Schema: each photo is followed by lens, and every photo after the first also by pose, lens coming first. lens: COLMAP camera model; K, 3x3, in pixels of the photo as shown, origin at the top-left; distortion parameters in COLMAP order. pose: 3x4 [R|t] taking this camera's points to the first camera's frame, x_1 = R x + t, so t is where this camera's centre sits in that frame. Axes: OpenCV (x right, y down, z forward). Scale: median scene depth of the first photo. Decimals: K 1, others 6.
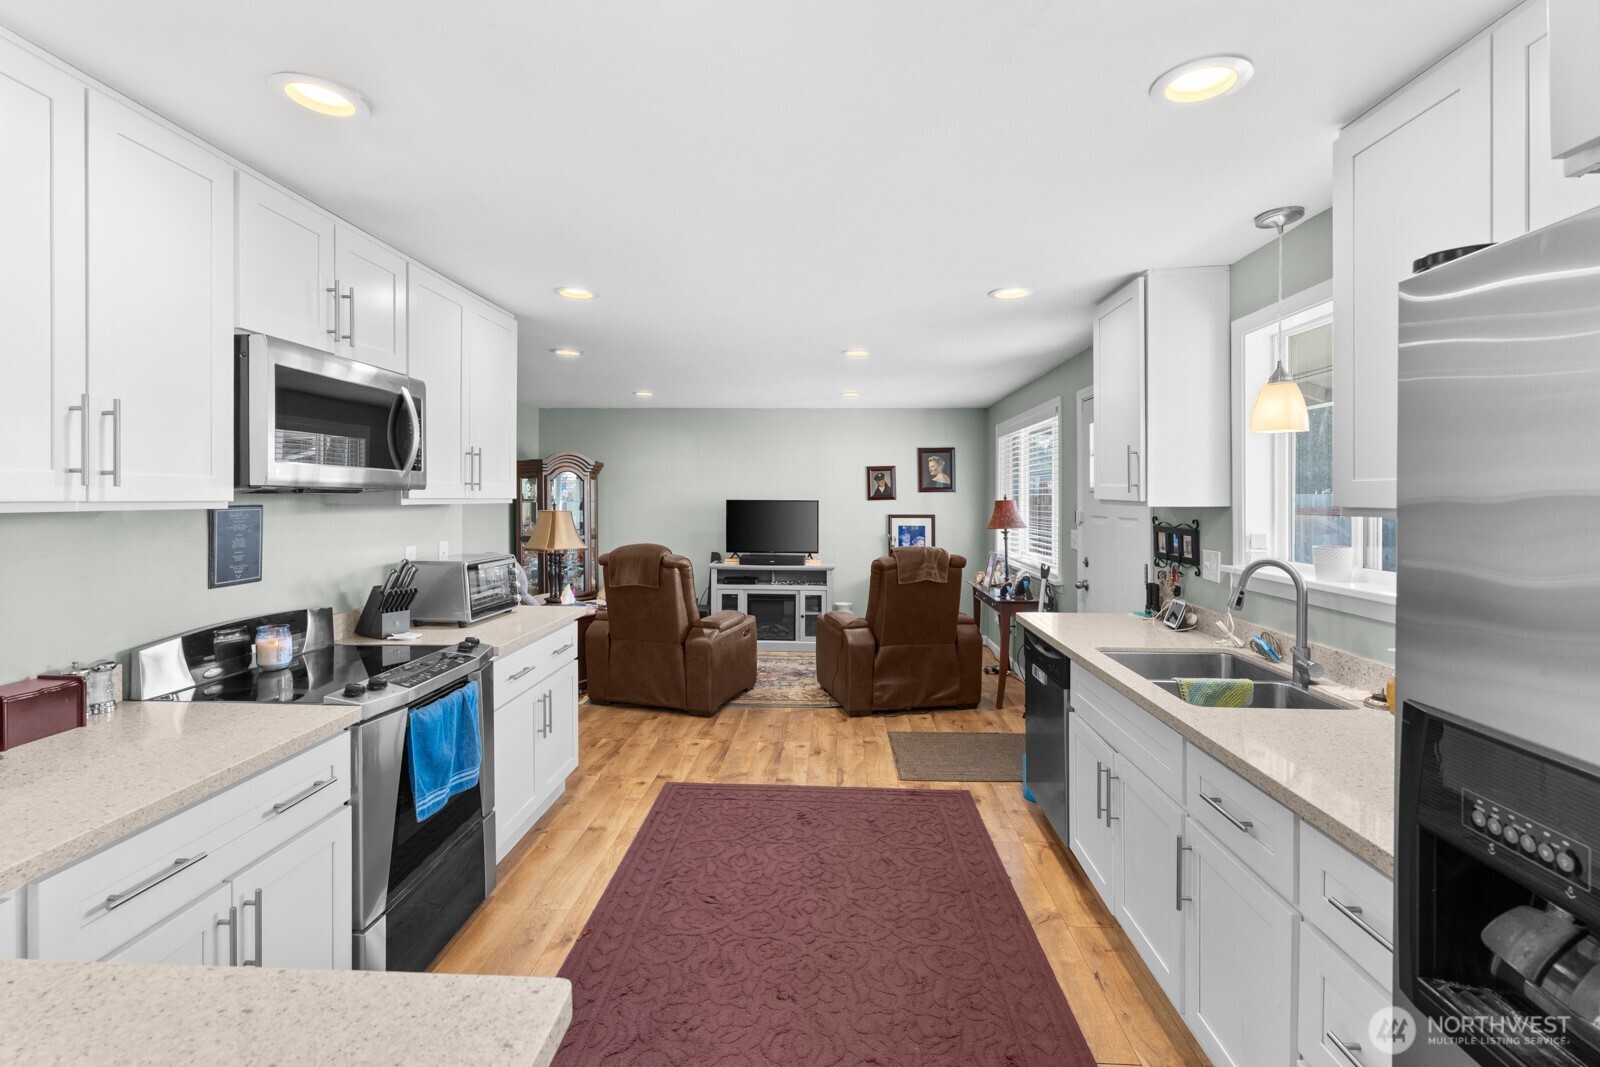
lens RADIAL K [[726.8, 0, 799.9], [0, 726.8, 500.5], [0, 0, 1]] dist [-0.002370, -0.000433]
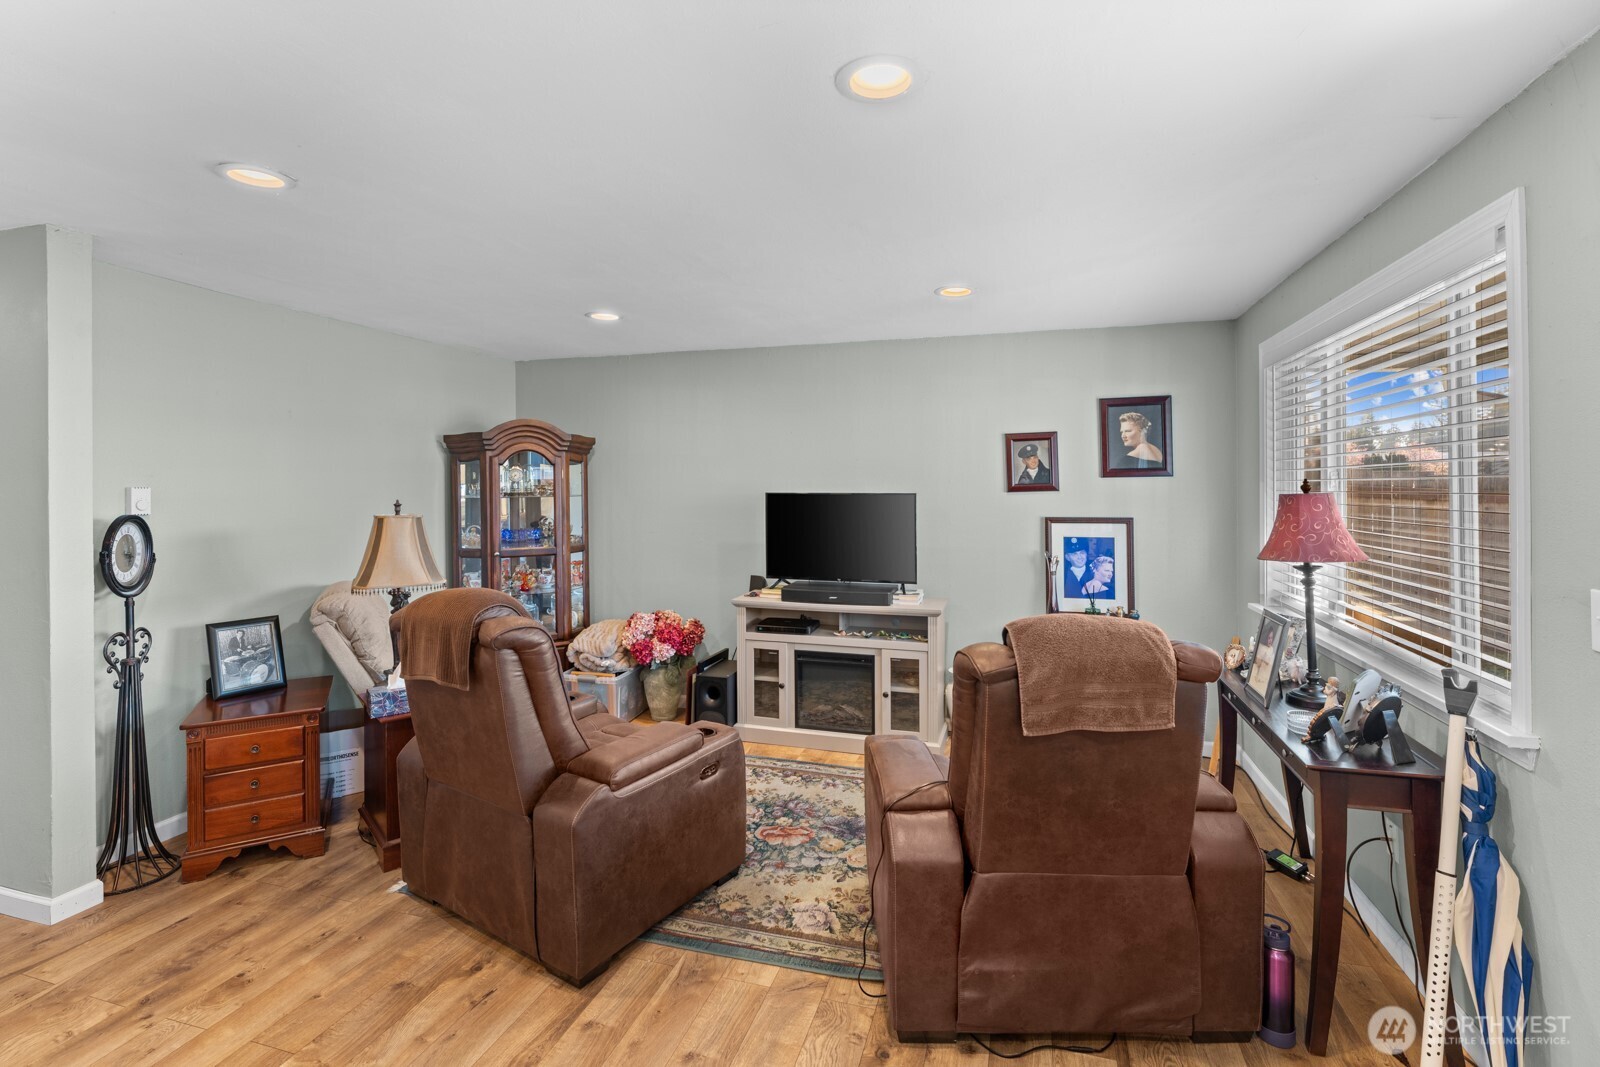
lens RADIAL K [[742.3, 0, 802.3], [0, 742.3, 478.6], [0, 0, 1]] dist [-0.000567, -0.000196]
pose [[0.970605, -0.007617, -0.240558, 0.115788], [0.004179, 0.999882, -0.014799, -0.004566], [0.240642, 0.013359, 0.970522, 0.583643]]
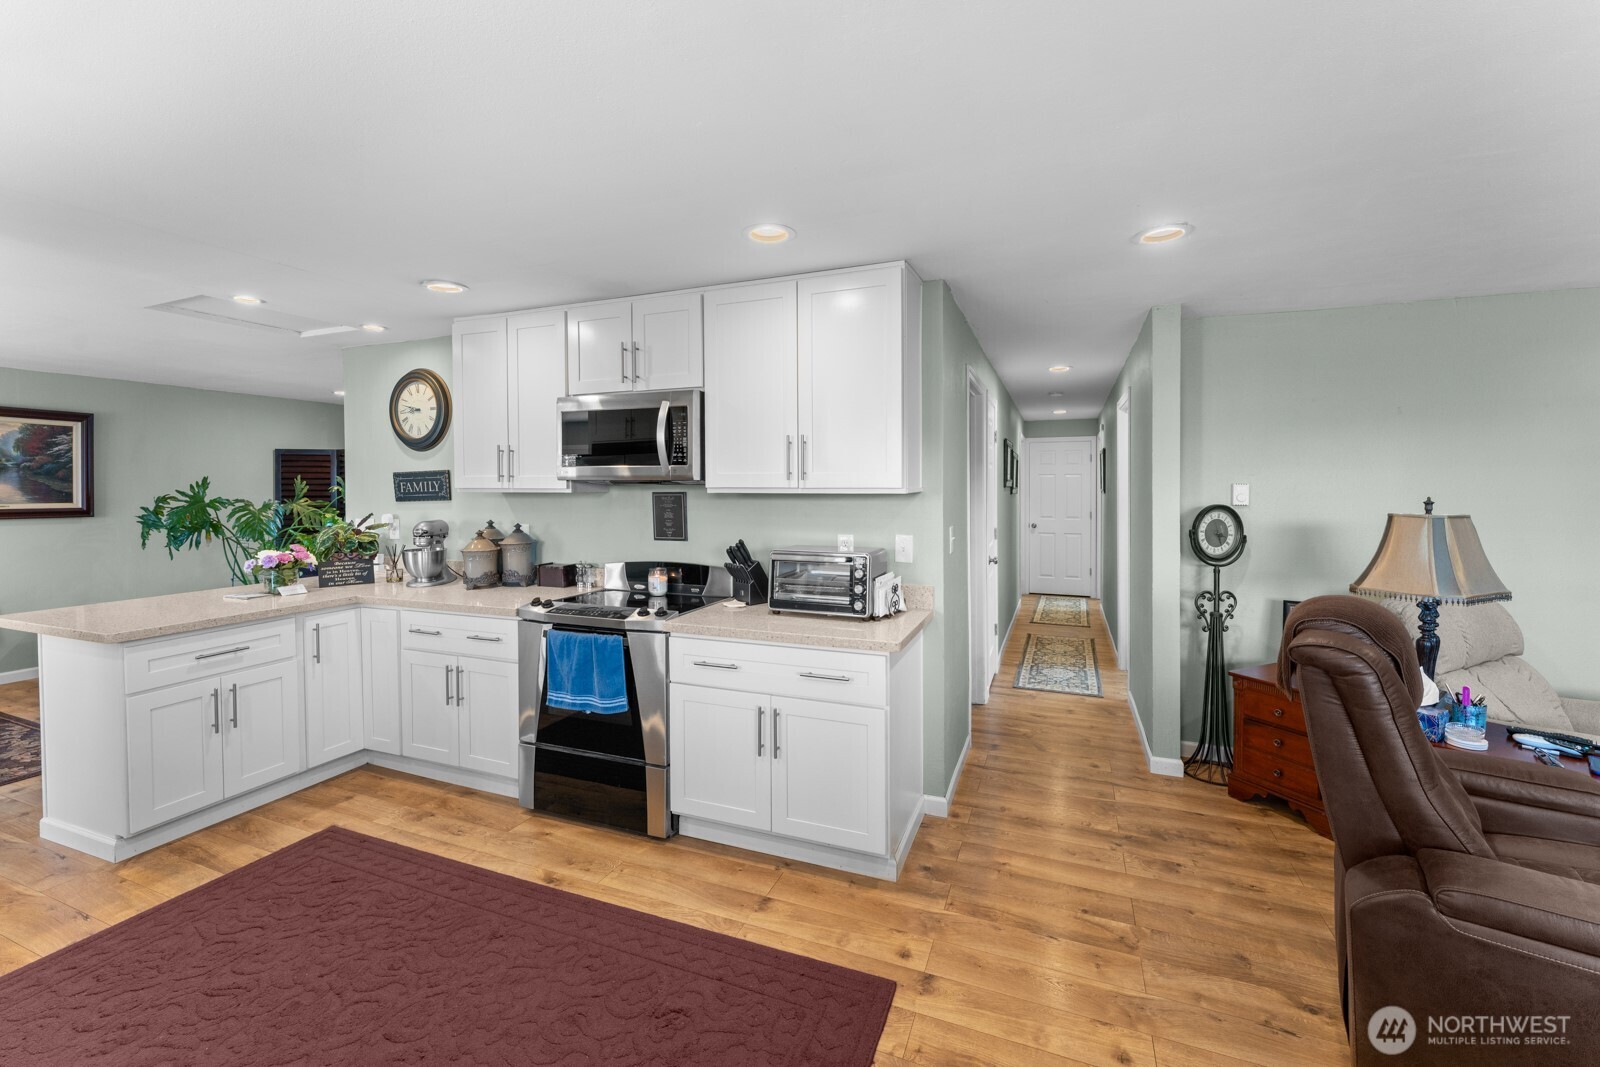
lens RADIAL K [[654.5, 0, 803.1], [0, 654.5, 496.5], [0, 0, 1]] dist [-0.001313, 0.000233]
pose [[-0.322627, 0.010648, -0.946466, 0.248263], [-0.005641, 0.999897, 0.013172, -0.001882], [0.946509, 0.009589, -0.322534, 0.833329]]
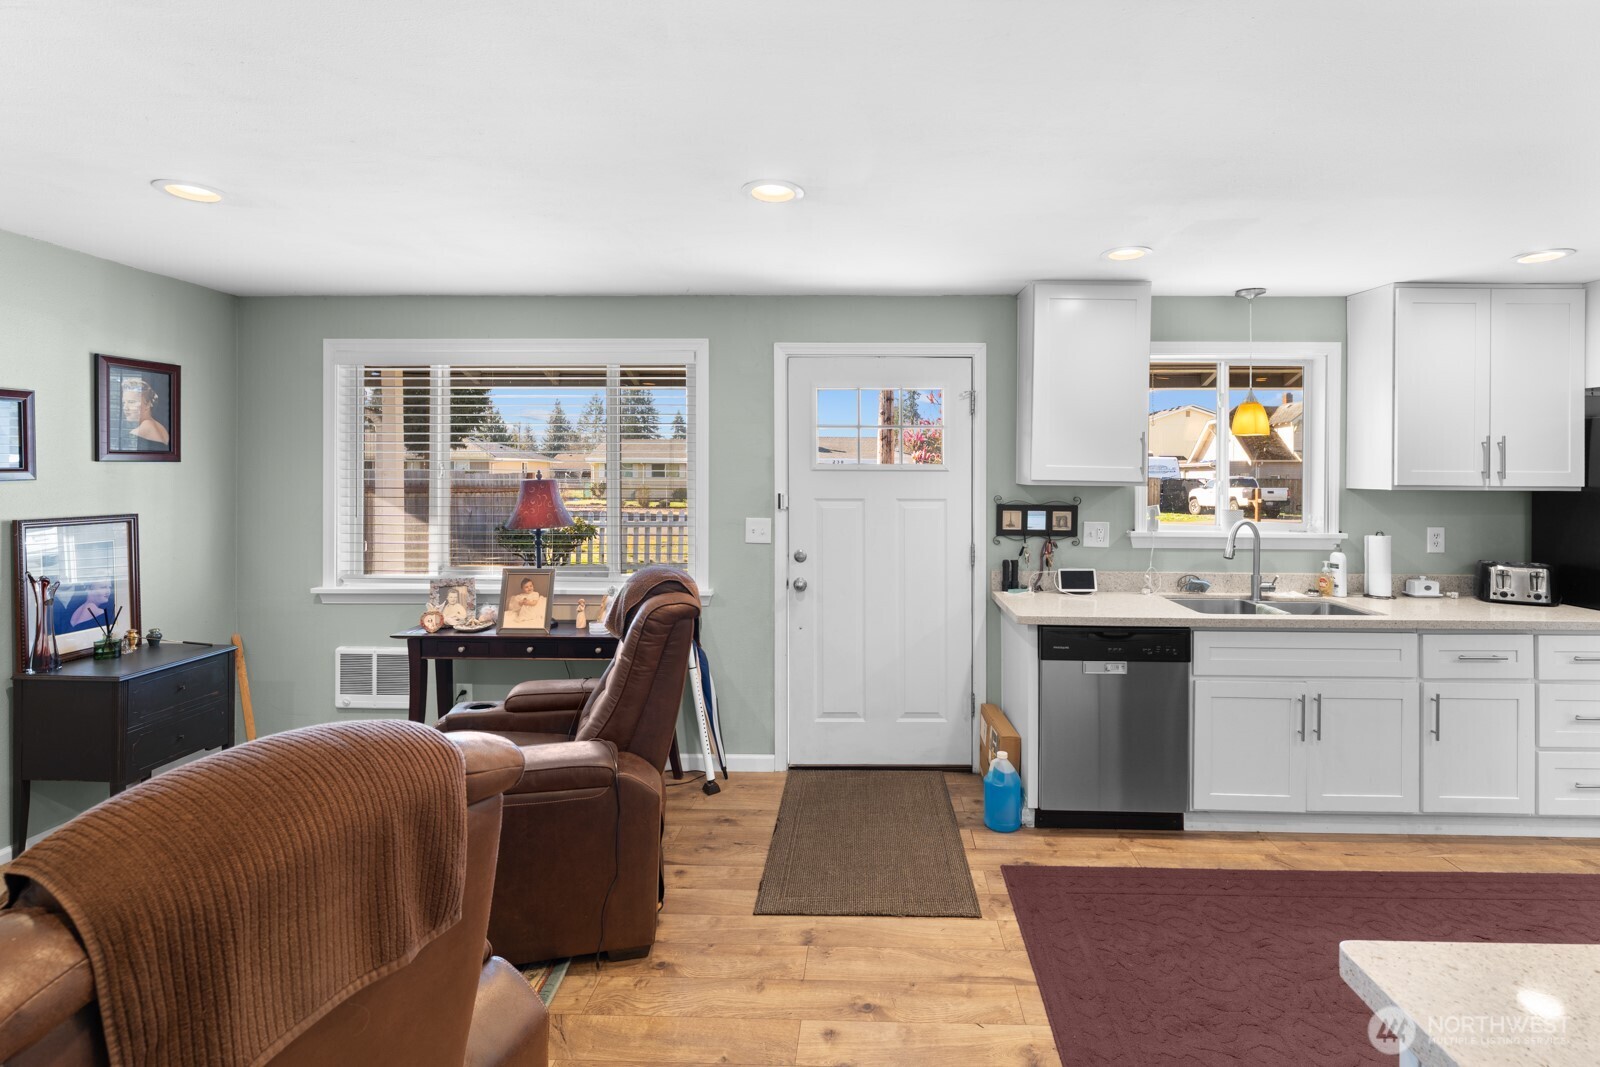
lens RADIAL K [[741.2, 0, 853.5], [0, 741.2, 479.2], [0, 0, 1]] dist [-0.000907, -0.000157]
pose [[-0.028186, -0.006473, 0.999582, -0.396794], [-0.000400, 0.999979, 0.006465, -0.006355], [-0.999603, -0.000218, -0.028188, 0.875017]]
